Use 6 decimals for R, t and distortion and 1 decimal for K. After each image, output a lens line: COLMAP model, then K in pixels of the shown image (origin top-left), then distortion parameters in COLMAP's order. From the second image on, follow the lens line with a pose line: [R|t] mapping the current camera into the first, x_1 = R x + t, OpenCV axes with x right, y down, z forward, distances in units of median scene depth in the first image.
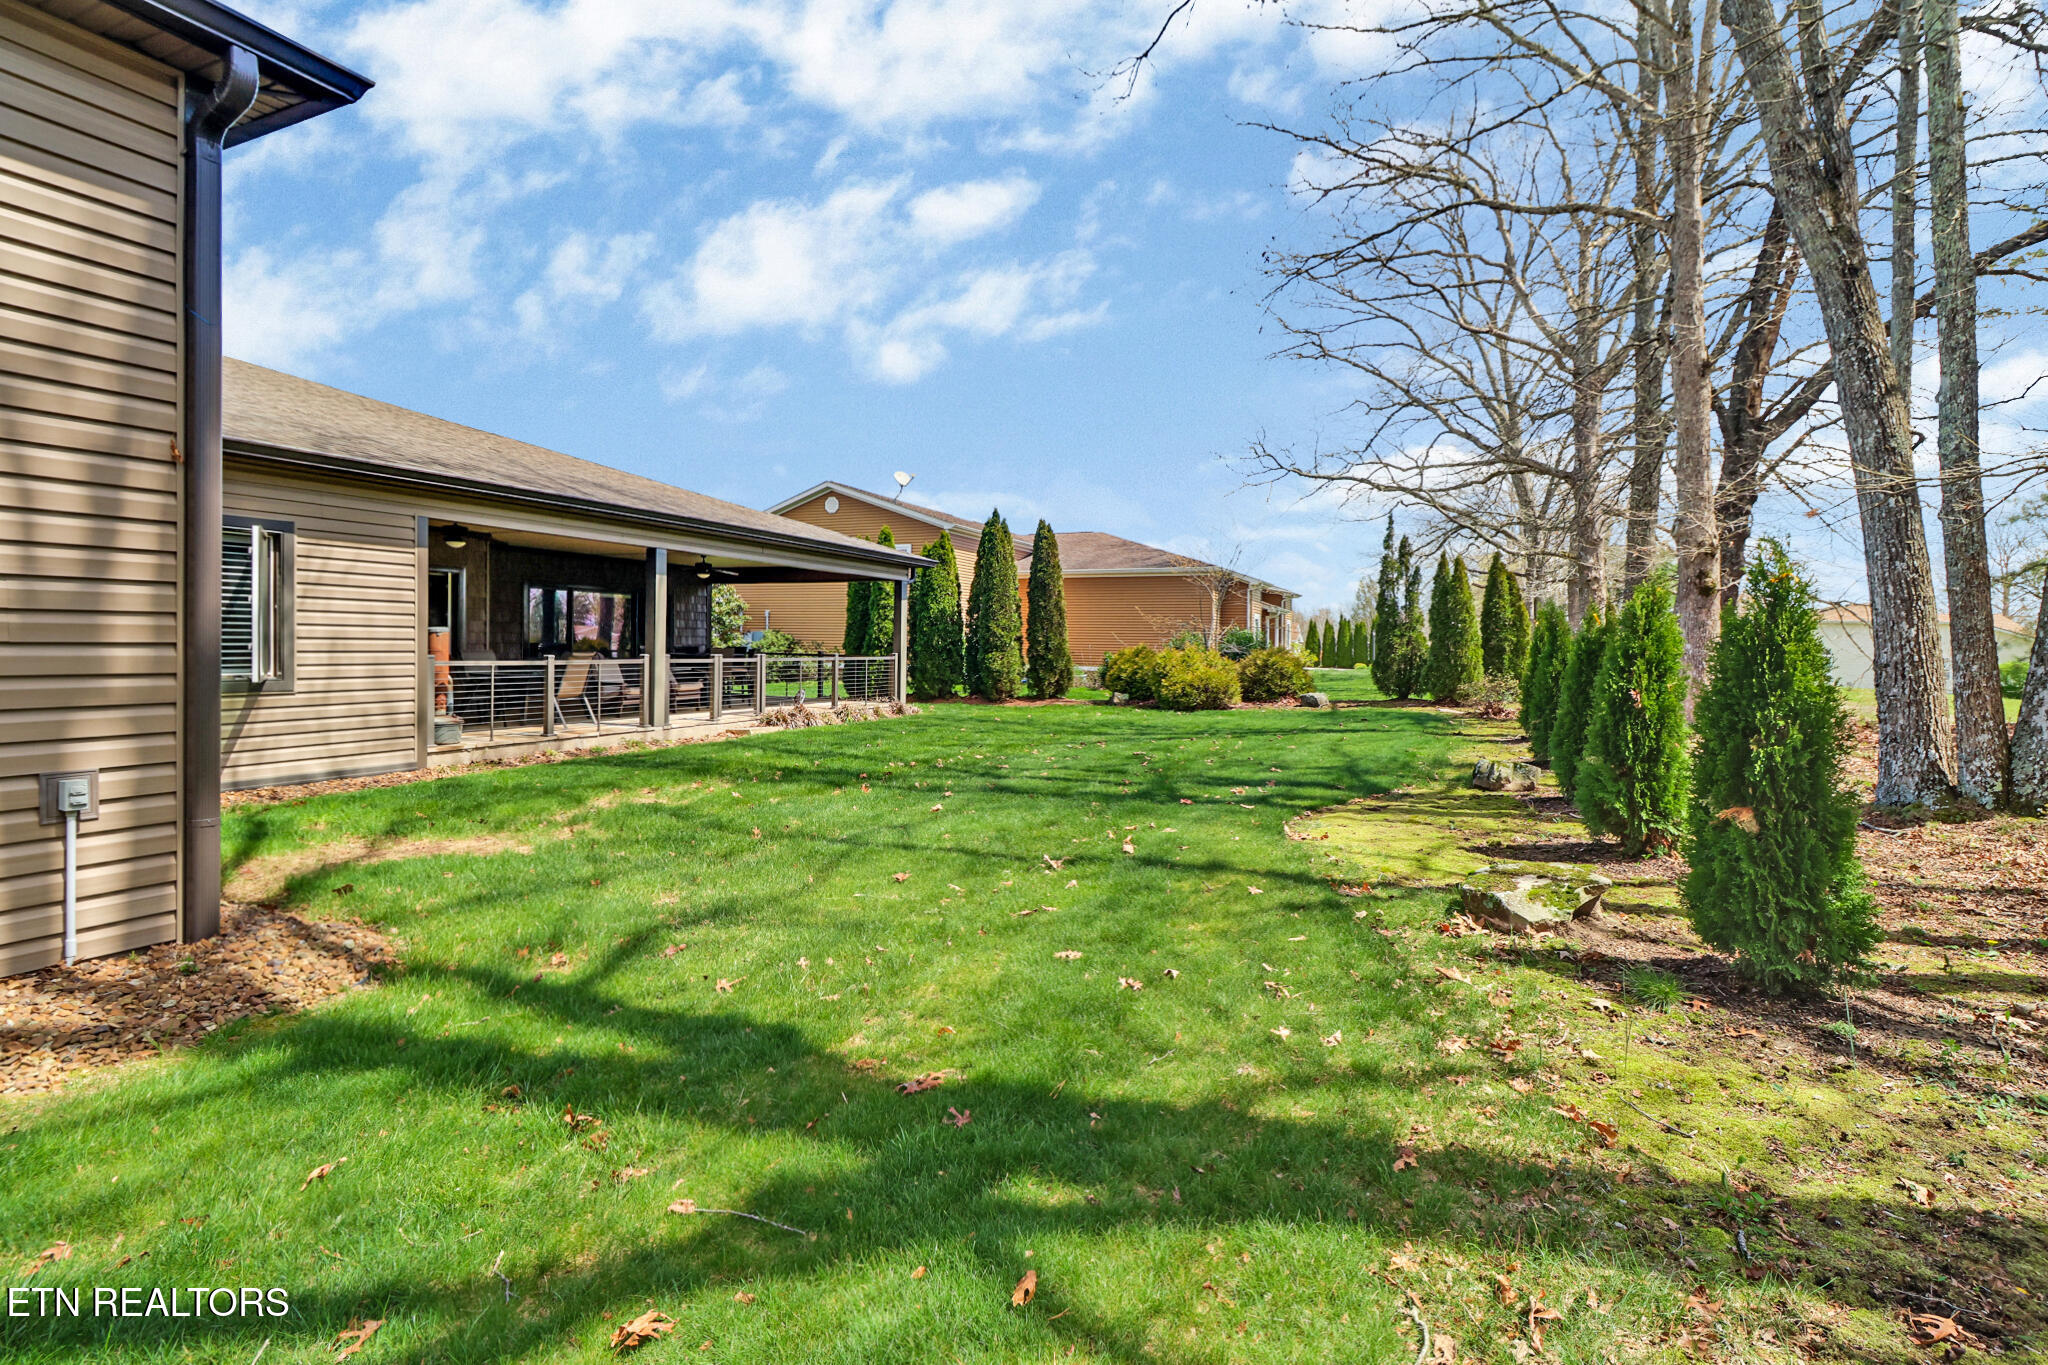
lens RADIAL K [[954.7, 0, 1029.5], [0, 954.7, 636.5], [0, 0, 1]] dist [-0.002163, -0.010993]
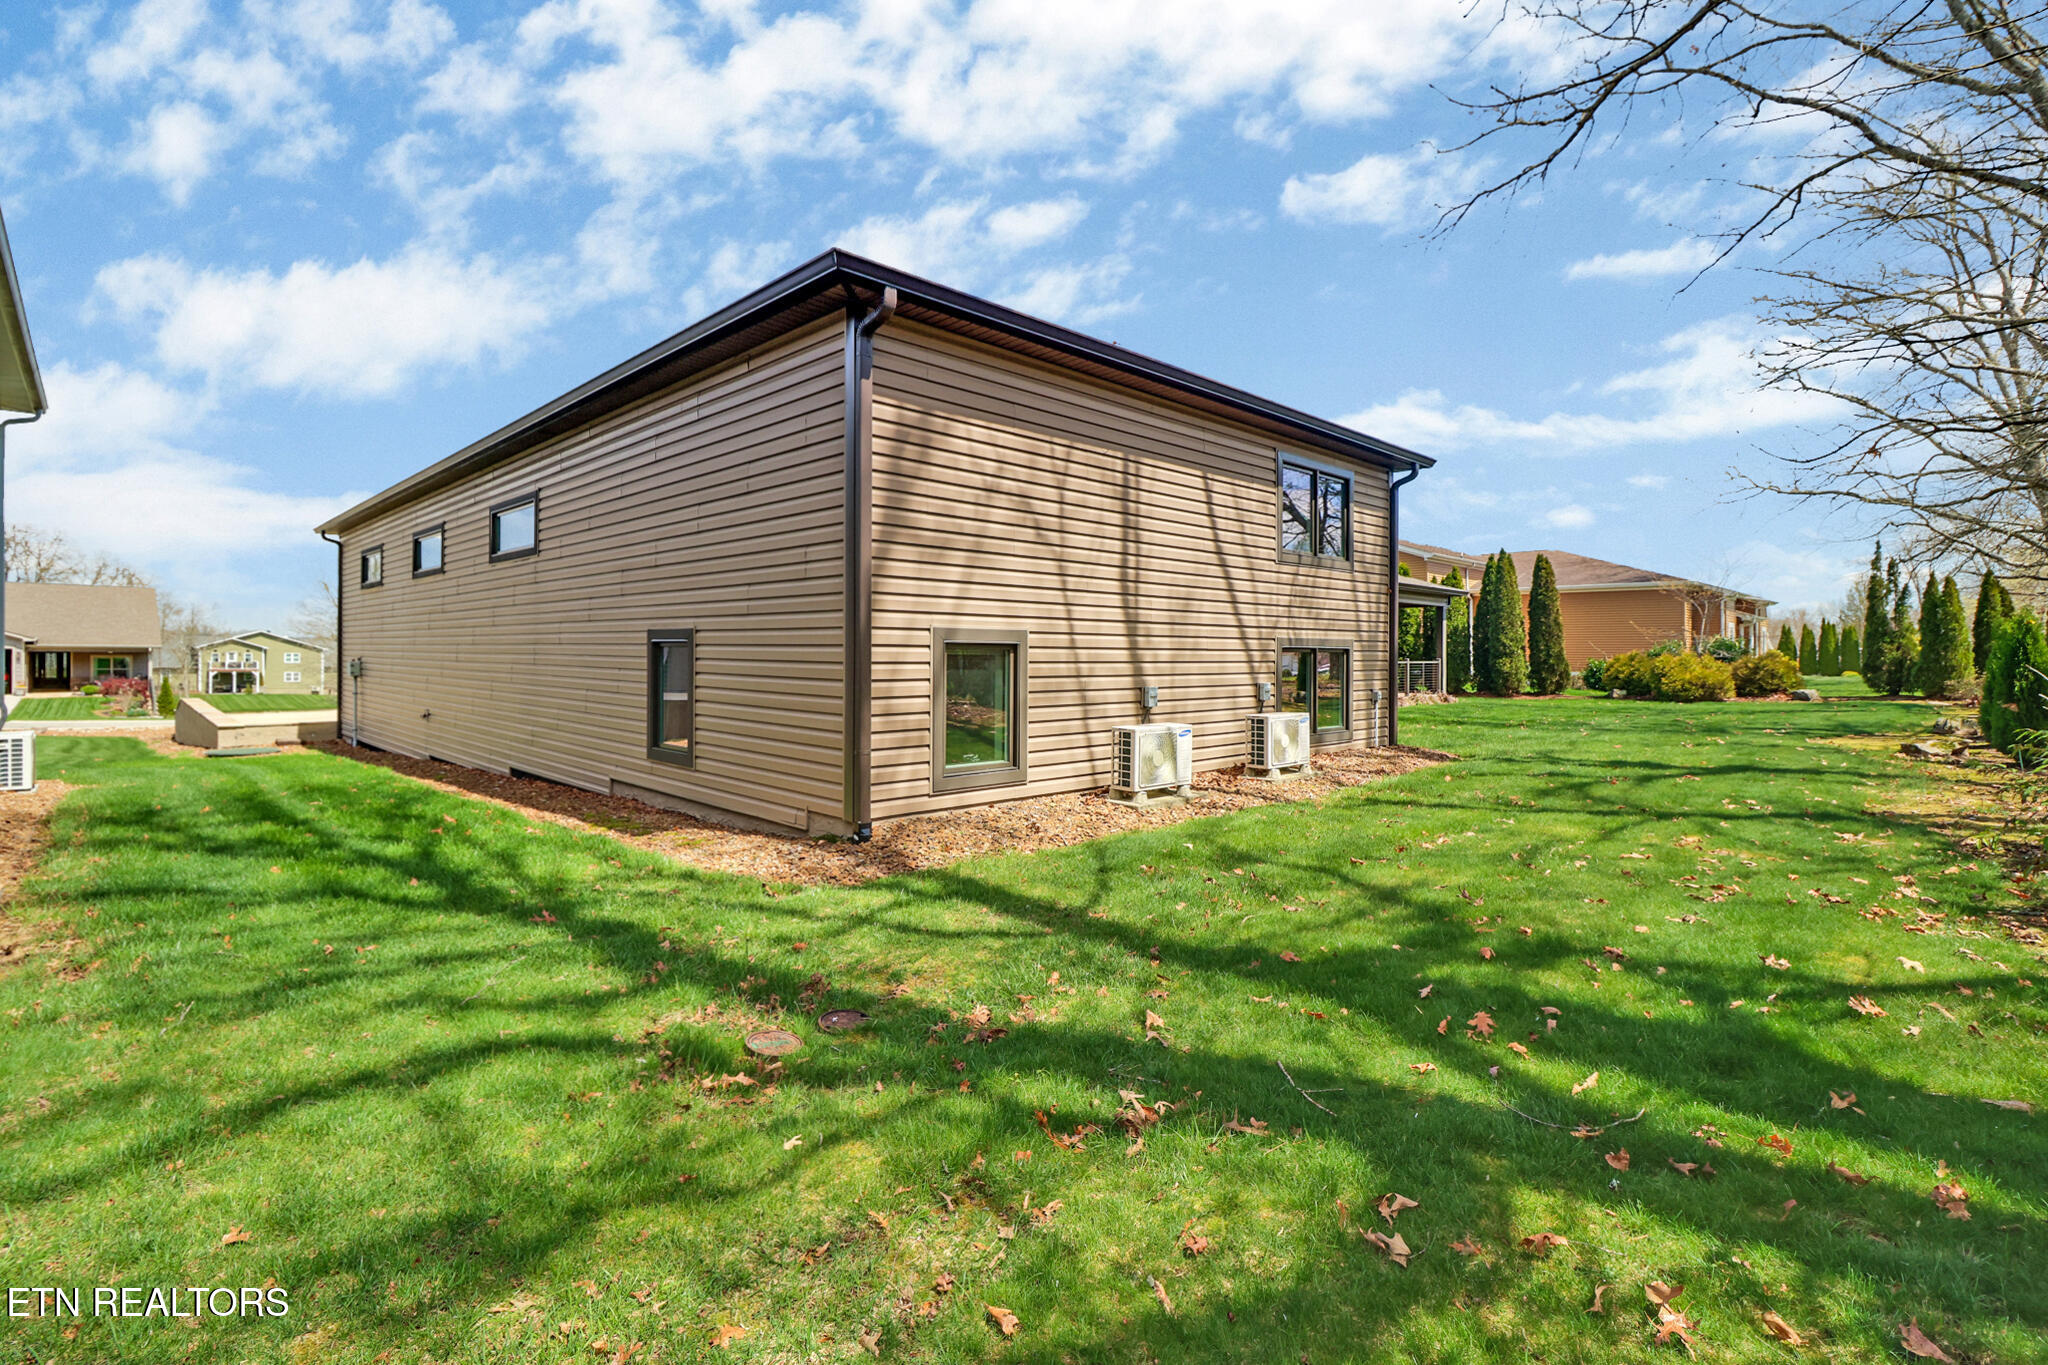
lens RADIAL K [[954.7, 0, 1029.5], [0, 954.7, 636.5], [0, 0, 1]] dist [-0.002163, -0.010993]
pose [[0.928662, -0.013018, -0.370699, -0.170548], [0.008735, 0.999874, -0.013230, -0.001722], [0.370825, 0.009048, 0.928659, -0.491603]]
